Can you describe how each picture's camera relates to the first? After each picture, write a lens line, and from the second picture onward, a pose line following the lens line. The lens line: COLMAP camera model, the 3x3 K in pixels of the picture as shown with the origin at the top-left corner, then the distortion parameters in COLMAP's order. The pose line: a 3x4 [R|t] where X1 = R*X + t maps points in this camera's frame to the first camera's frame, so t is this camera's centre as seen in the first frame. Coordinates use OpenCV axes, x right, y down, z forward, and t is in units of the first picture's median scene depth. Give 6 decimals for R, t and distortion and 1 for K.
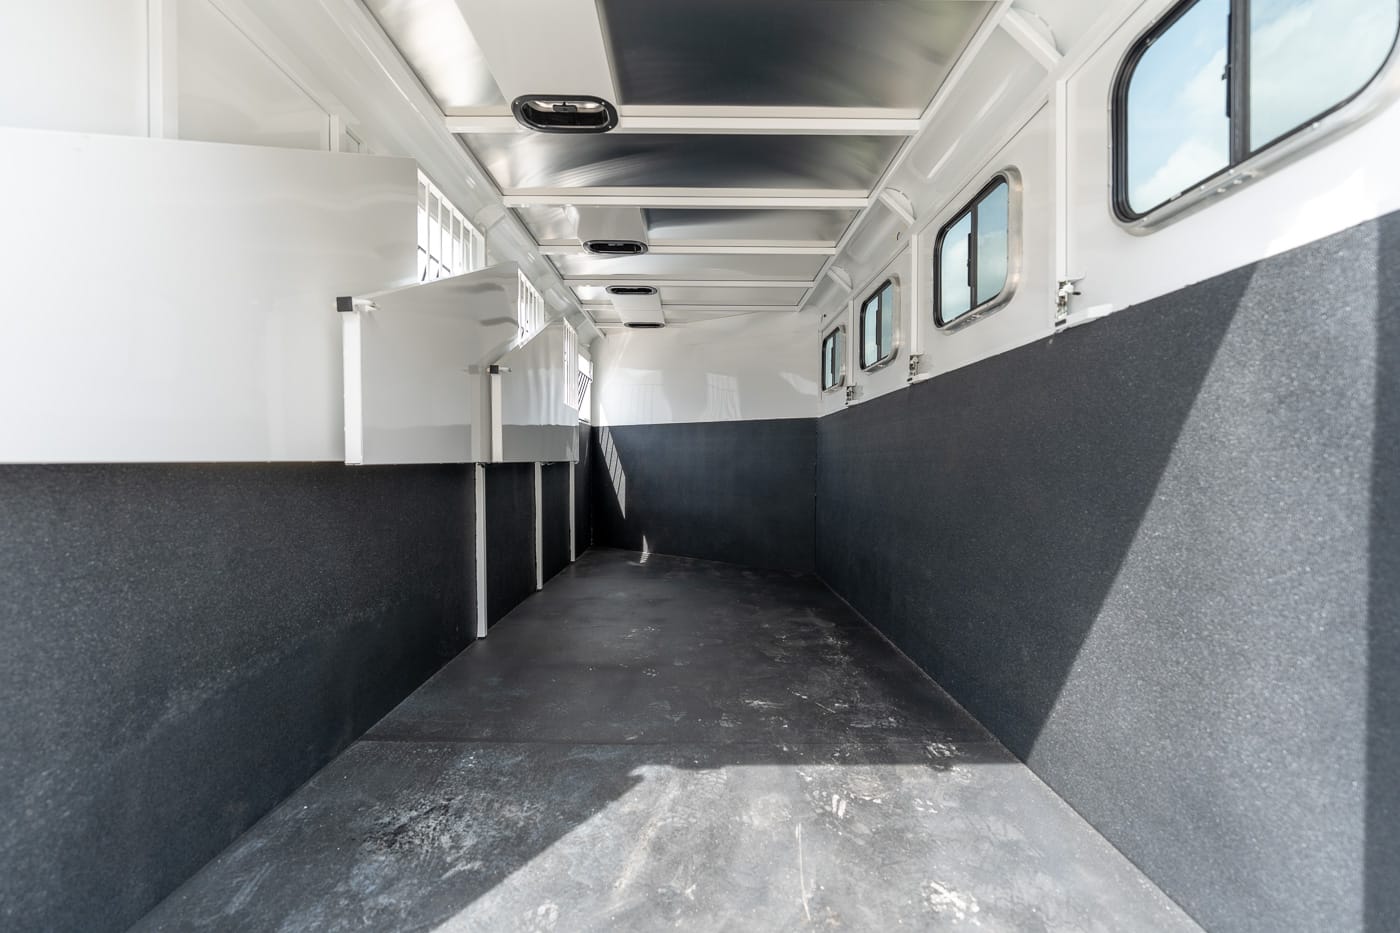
lens RADIAL K [[554.8, 0, 711.0], [0, 554.8, 472.5], [0, 0, 1]] dist [0.005345, -0.000391]
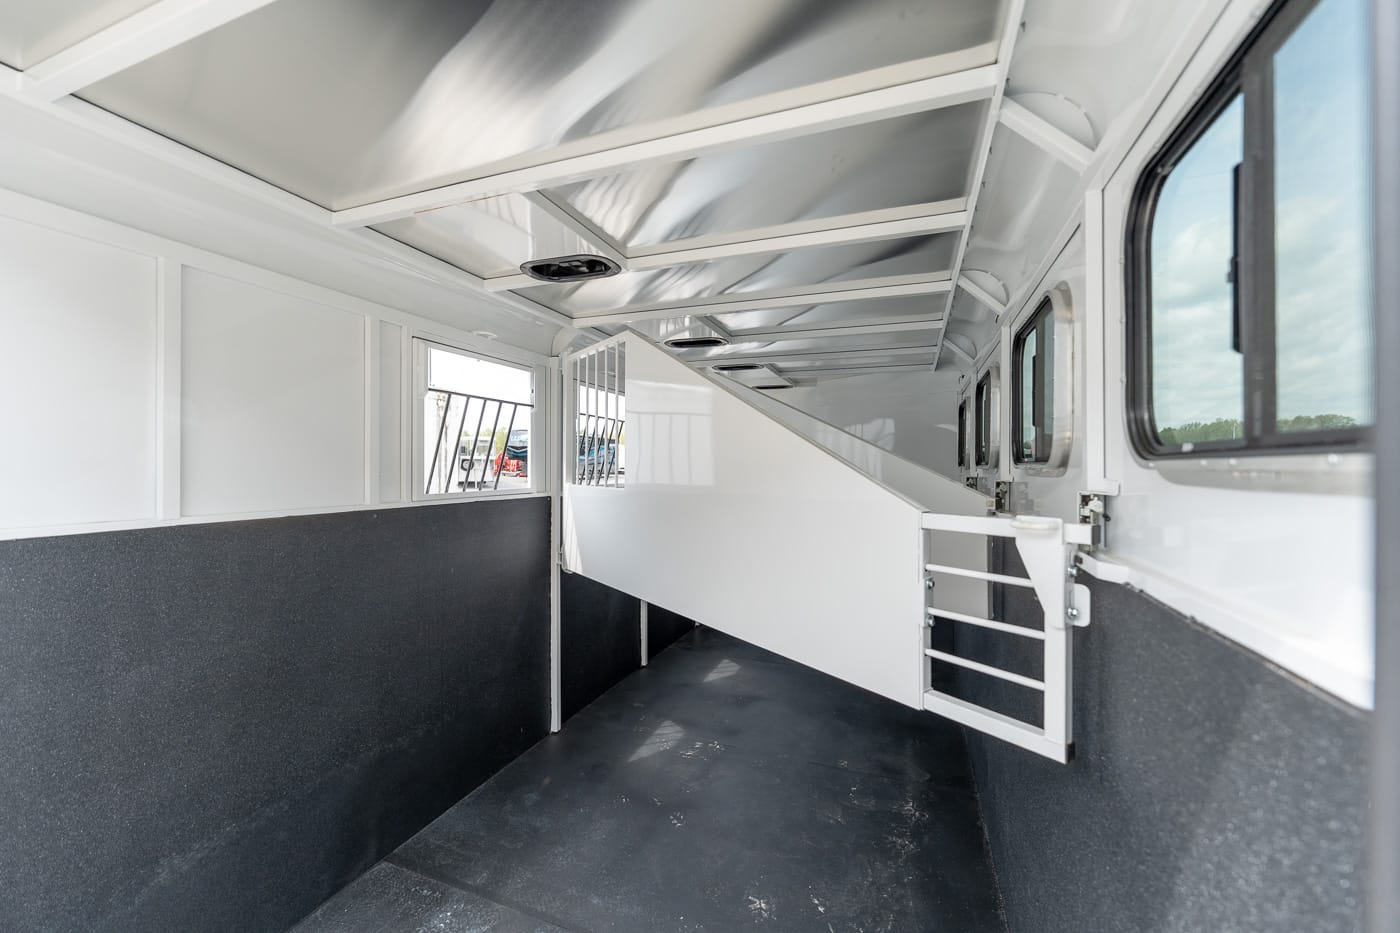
lens RADIAL K [[554.8, 0, 708.7], [0, 554.8, 477.8], [0, 0, 1]] dist [0.005345, -0.000391]
pose [[0.932537, 0.011878, -0.360878, 0.404167], [-0.015238, 0.999863, -0.006466, -0.315240], [0.360752, 0.011528, 0.932590, 0.194102]]
